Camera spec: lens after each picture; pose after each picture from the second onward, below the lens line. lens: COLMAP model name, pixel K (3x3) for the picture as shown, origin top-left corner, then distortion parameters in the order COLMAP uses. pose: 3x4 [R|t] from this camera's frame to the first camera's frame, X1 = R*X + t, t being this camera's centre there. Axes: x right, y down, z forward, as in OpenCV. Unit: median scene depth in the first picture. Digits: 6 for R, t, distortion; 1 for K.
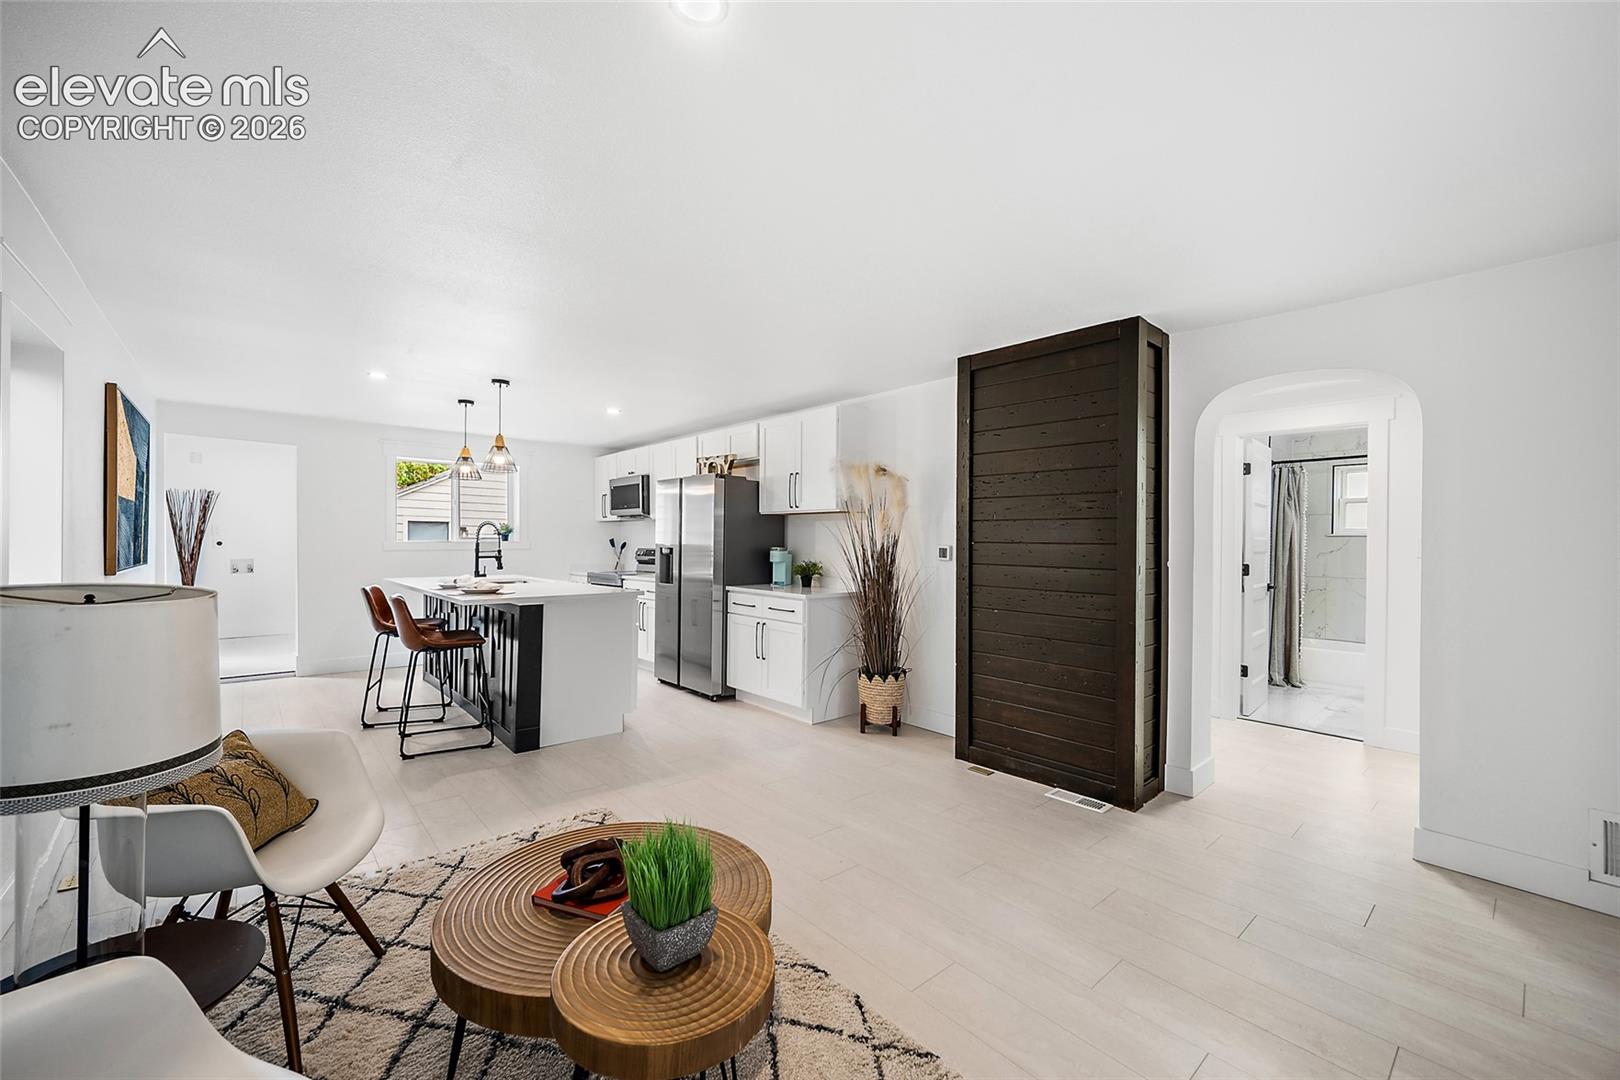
lens RADIAL K [[641.7, 0, 805.7], [0, 641.7, 551.8], [0, 0, 1]] dist [0.000235, 0.000306]
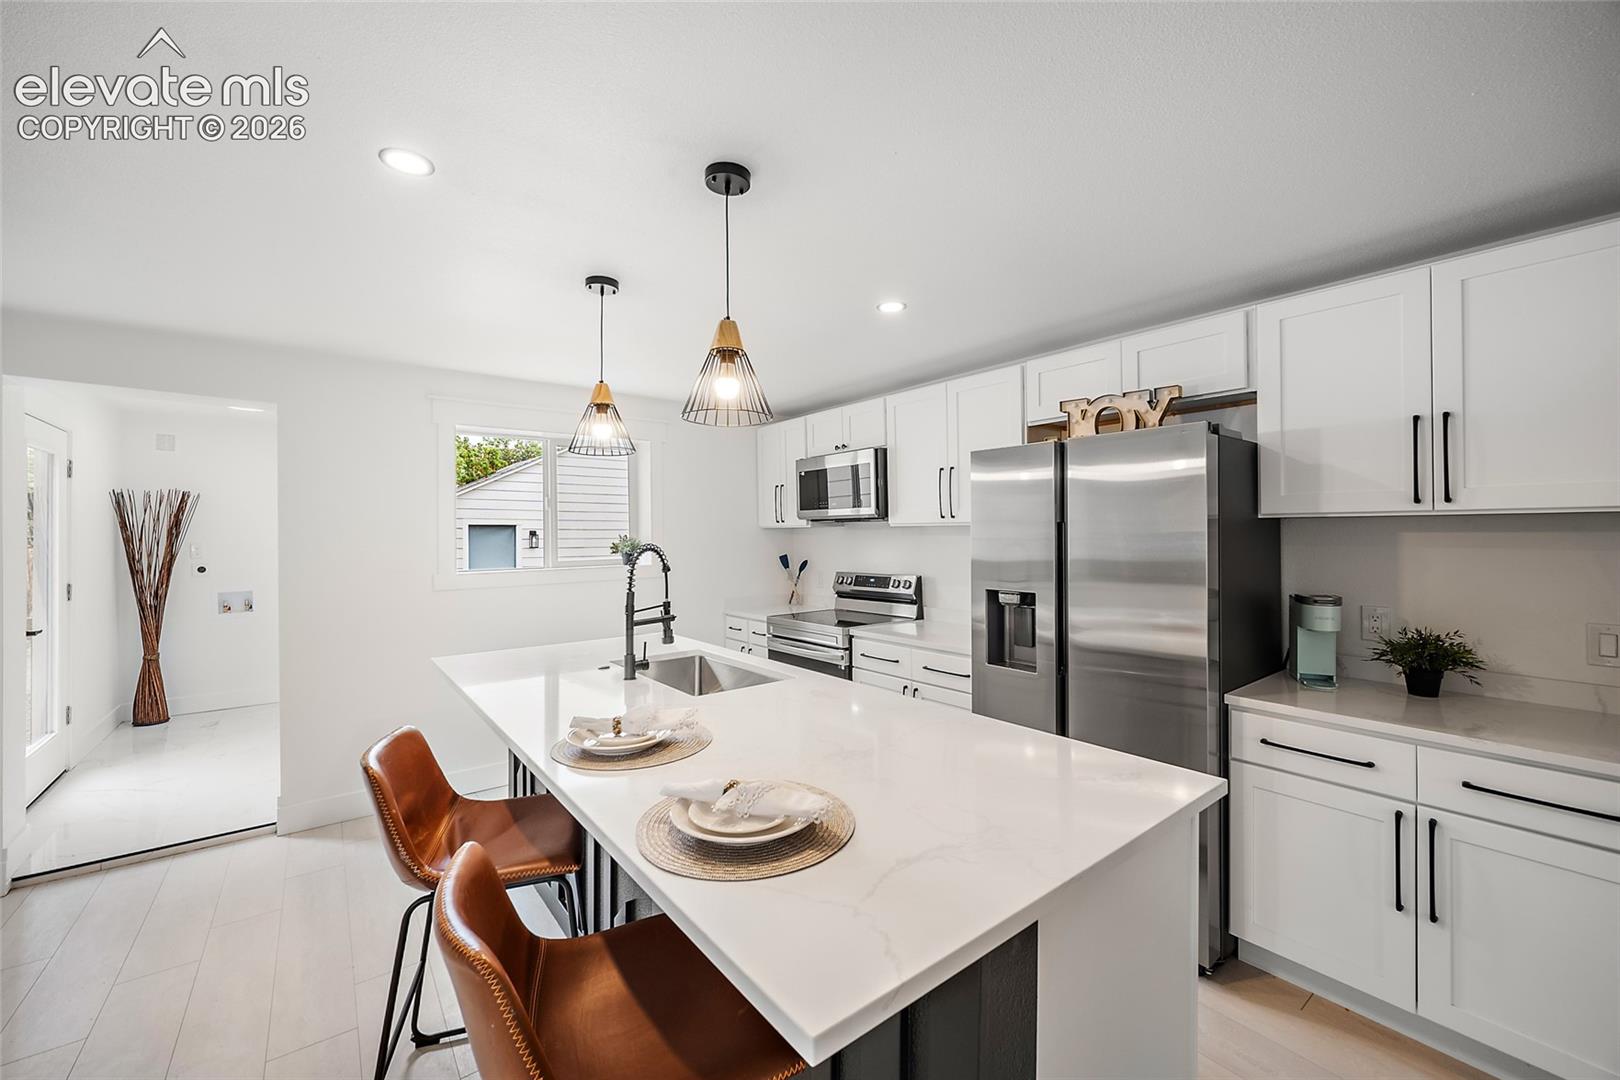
lens RADIAL K [[637.1, 0, 811.6], [0, 637.1, 533.2], [0, 0, 1]] dist [-0.000603, -0.000186]
pose [[0.998250, -0.015427, -0.057092, -0.358713], [0.014543, 0.999768, -0.015883, -0.046981], [0.057324, 0.015025, 0.998243, 0.560512]]
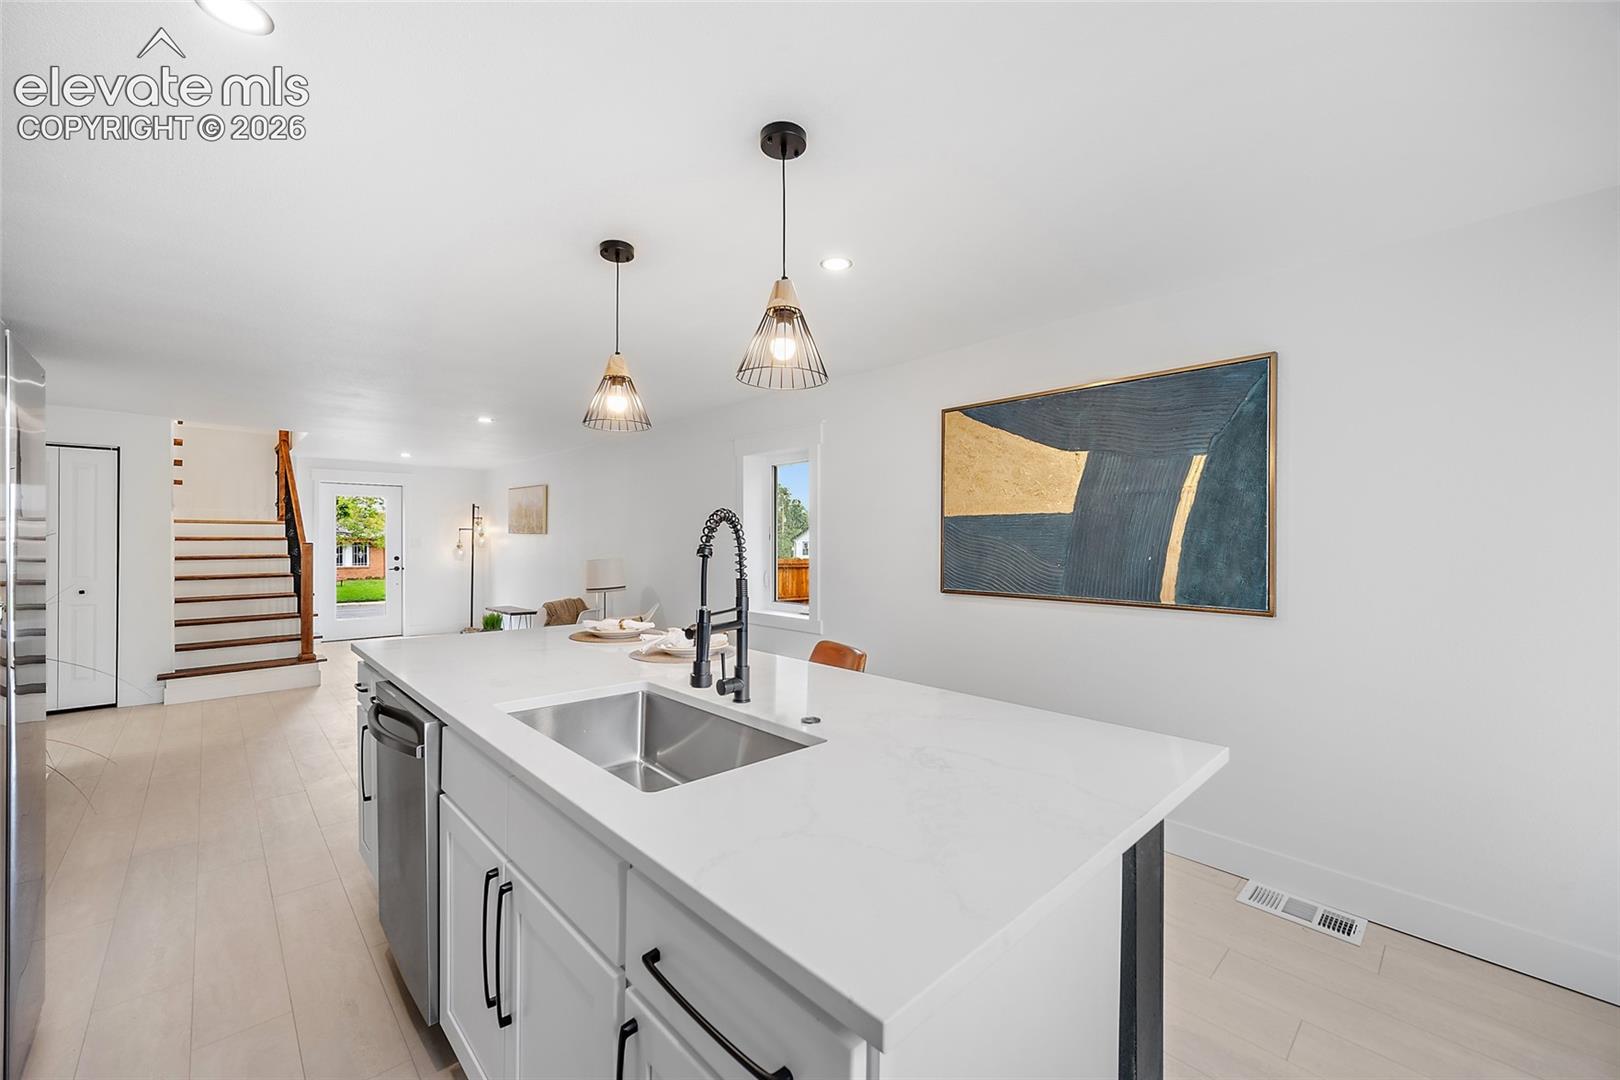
lens RADIAL K [[639.6, 0, 810.0], [0, 639.6, 540.0], [0, 0, 1]] dist [-0.001255, -0.000247]
pose [[-0.999101, -0.012114, -0.040633, -0.533857], [-0.012593, 0.999854, 0.011565, -0.037007], [0.040487, 0.012066, -0.999107, 1.322314]]
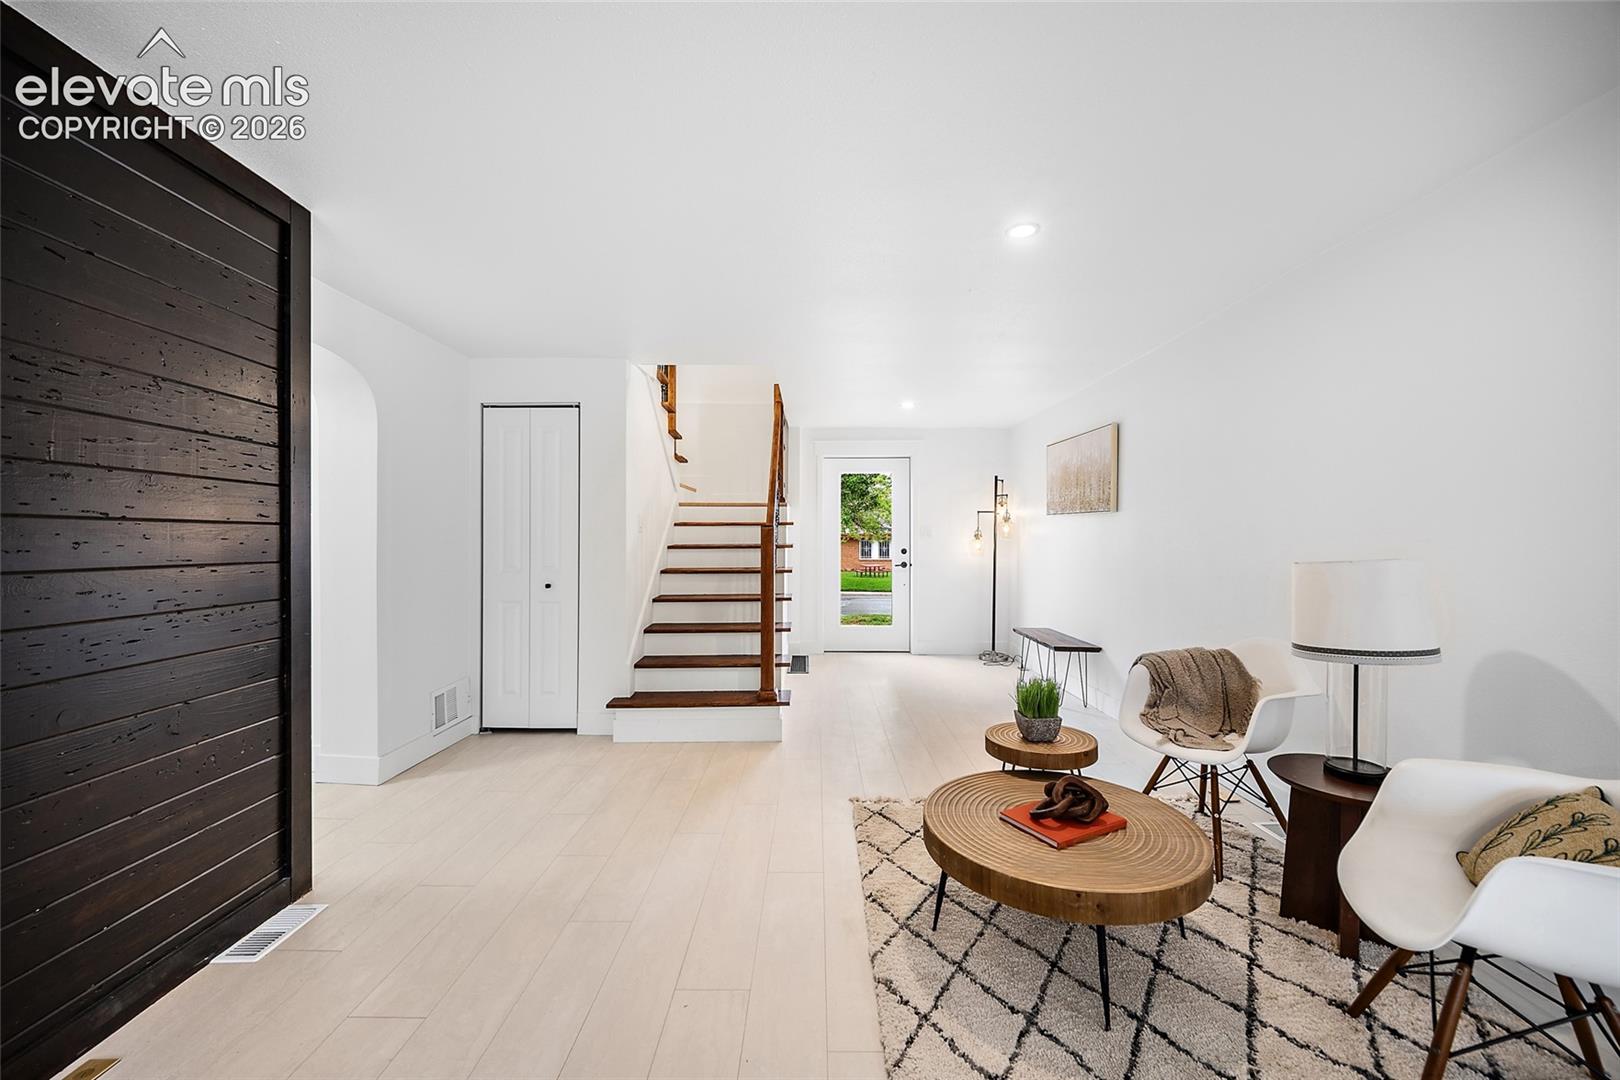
lens RADIAL K [[633.9, 0, 810.0], [0, 633.9, 540.0], [0, 0, 1]] dist [0.000267, 0.000056]
pose [[-0.746101, -0.015095, 0.665661, -0.232998], [-0.001197, 0.999772, 0.021330, -0.006522], [-0.665831, 0.015118, -0.745949, 0.692151]]
